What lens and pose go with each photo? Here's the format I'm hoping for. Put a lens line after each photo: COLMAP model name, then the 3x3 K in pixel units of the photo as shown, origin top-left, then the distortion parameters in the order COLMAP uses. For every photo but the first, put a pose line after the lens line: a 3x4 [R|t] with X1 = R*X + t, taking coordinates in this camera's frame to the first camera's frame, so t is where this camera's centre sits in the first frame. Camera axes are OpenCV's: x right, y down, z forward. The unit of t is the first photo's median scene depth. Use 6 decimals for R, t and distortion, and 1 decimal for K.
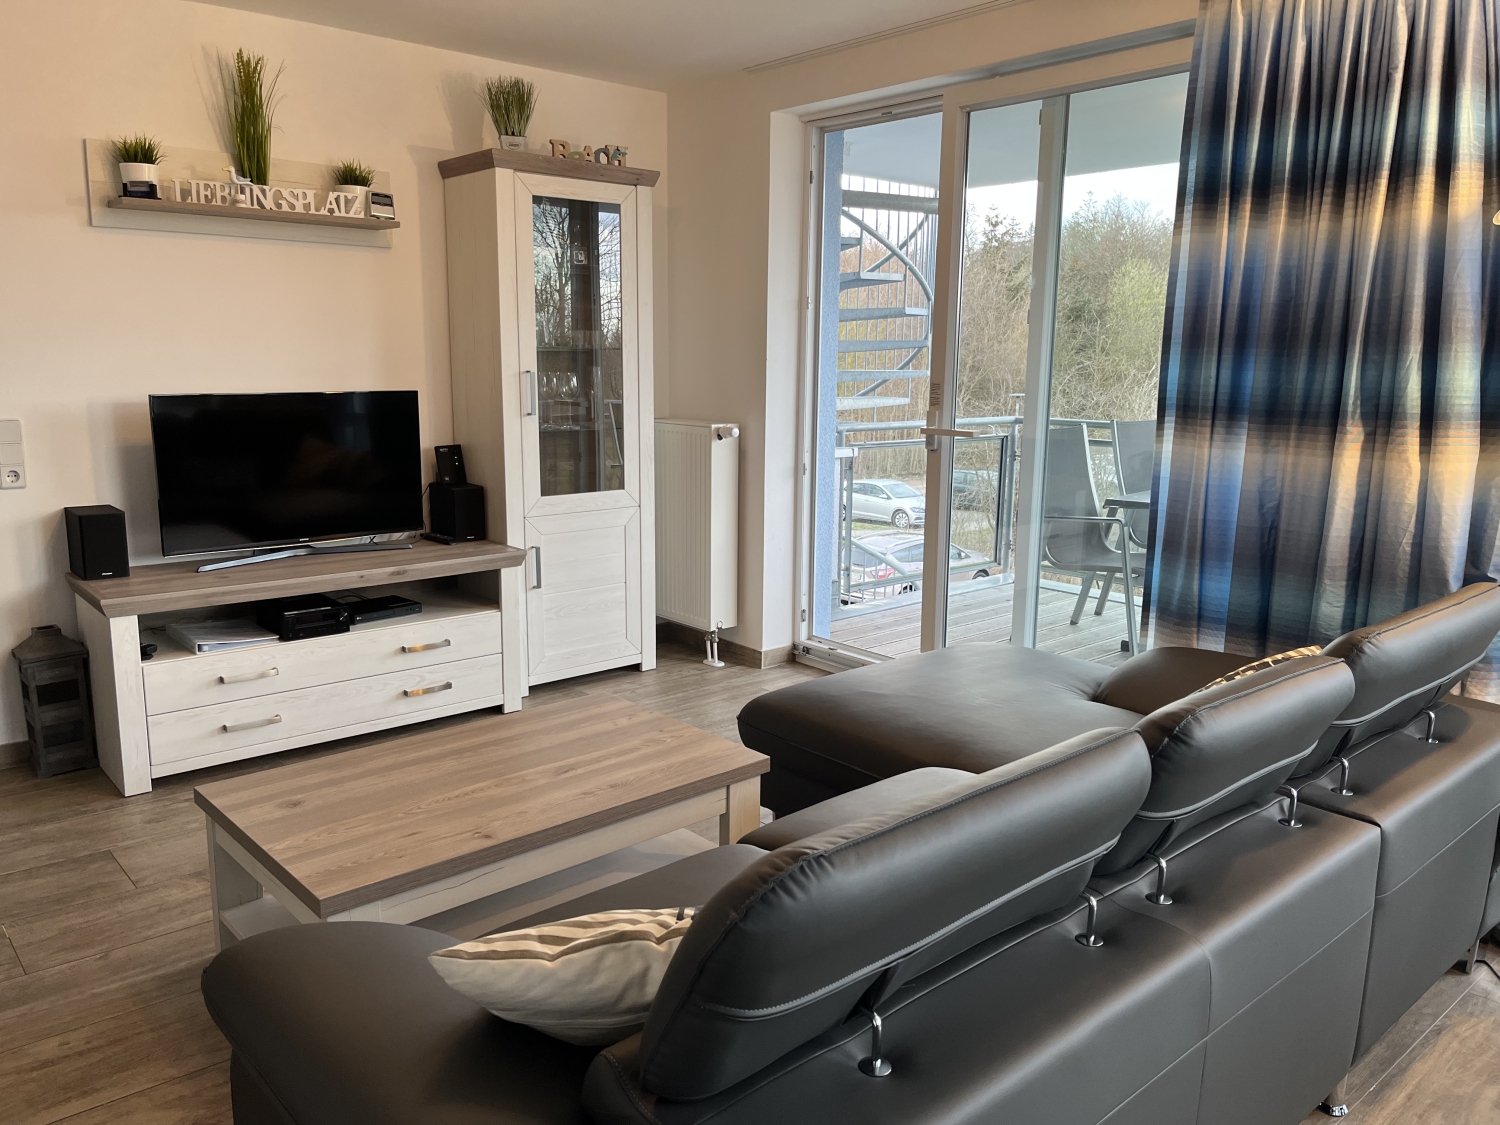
lens RADIAL K [[1127.9, 0, 750.0], [0, 1127.9, 562.5], [0, 0, 1]] dist [0.109264, -0.135171]
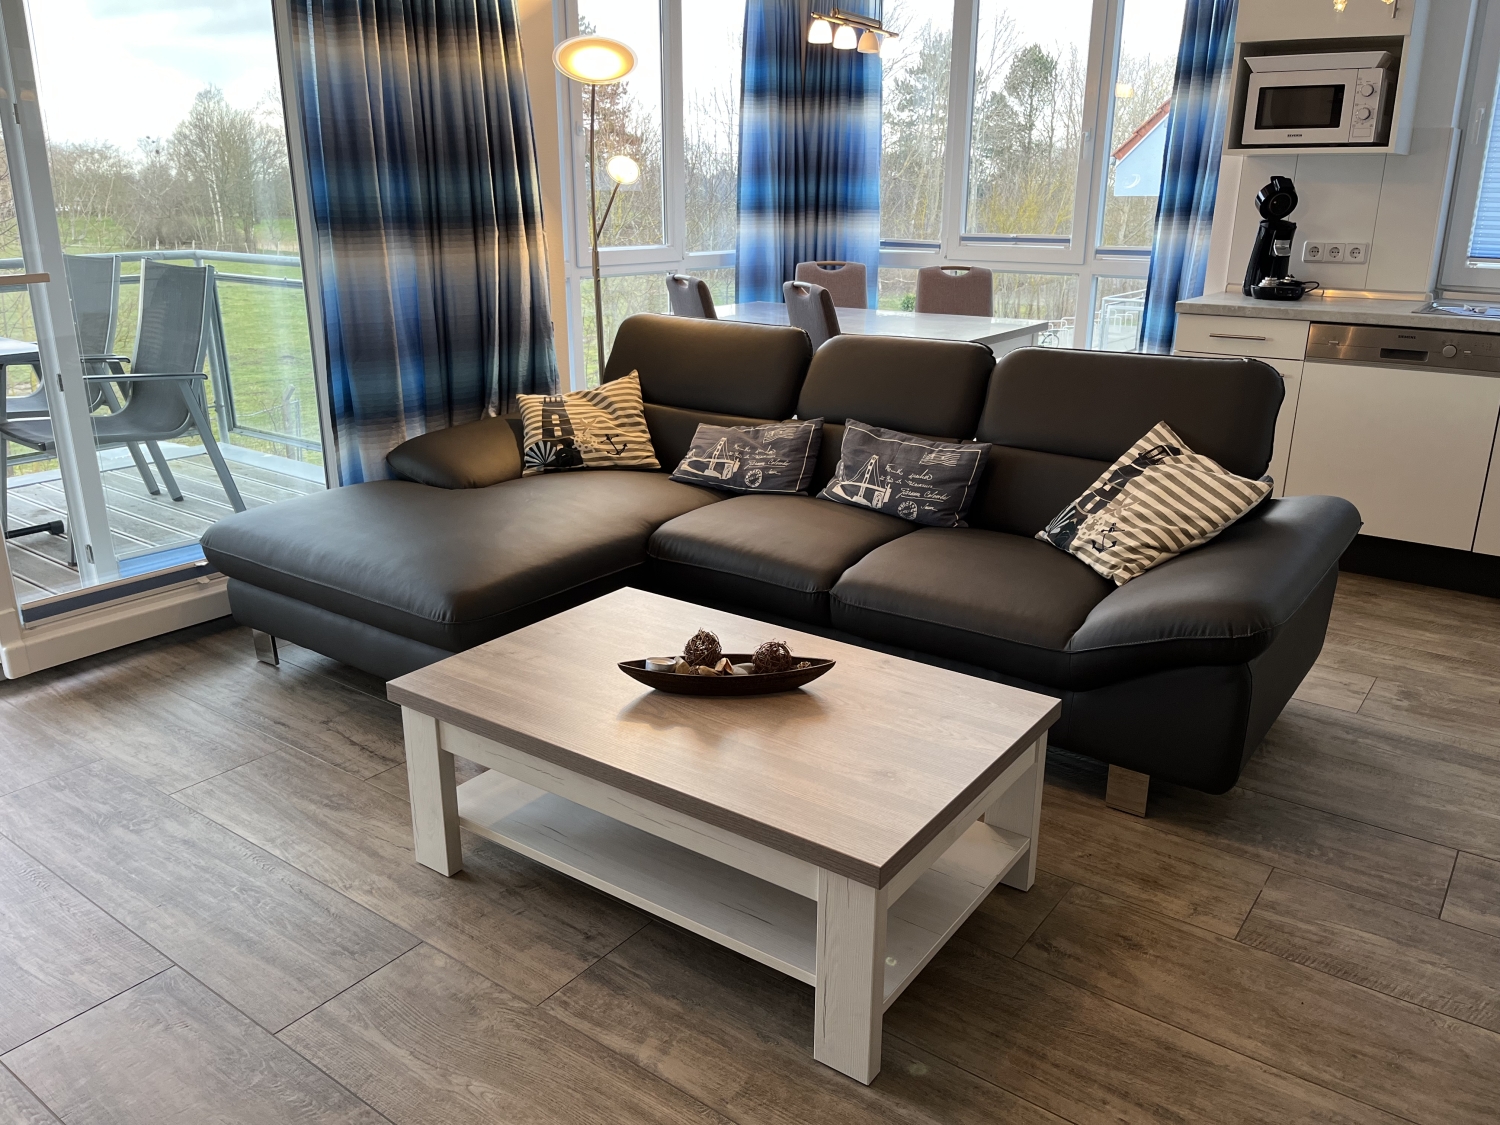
lens RADIAL K [[1127.9, 0, 750.0], [0, 1127.9, 562.5], [0, 0, 1]] dist [0.109264, -0.135171]
pose [[-0.220721, -0.313870, 0.923454, -1.036185], [0.173677, 0.919025, 0.353876, -0.205464], [-0.959749, 0.238491, -0.148336, 1.164766]]
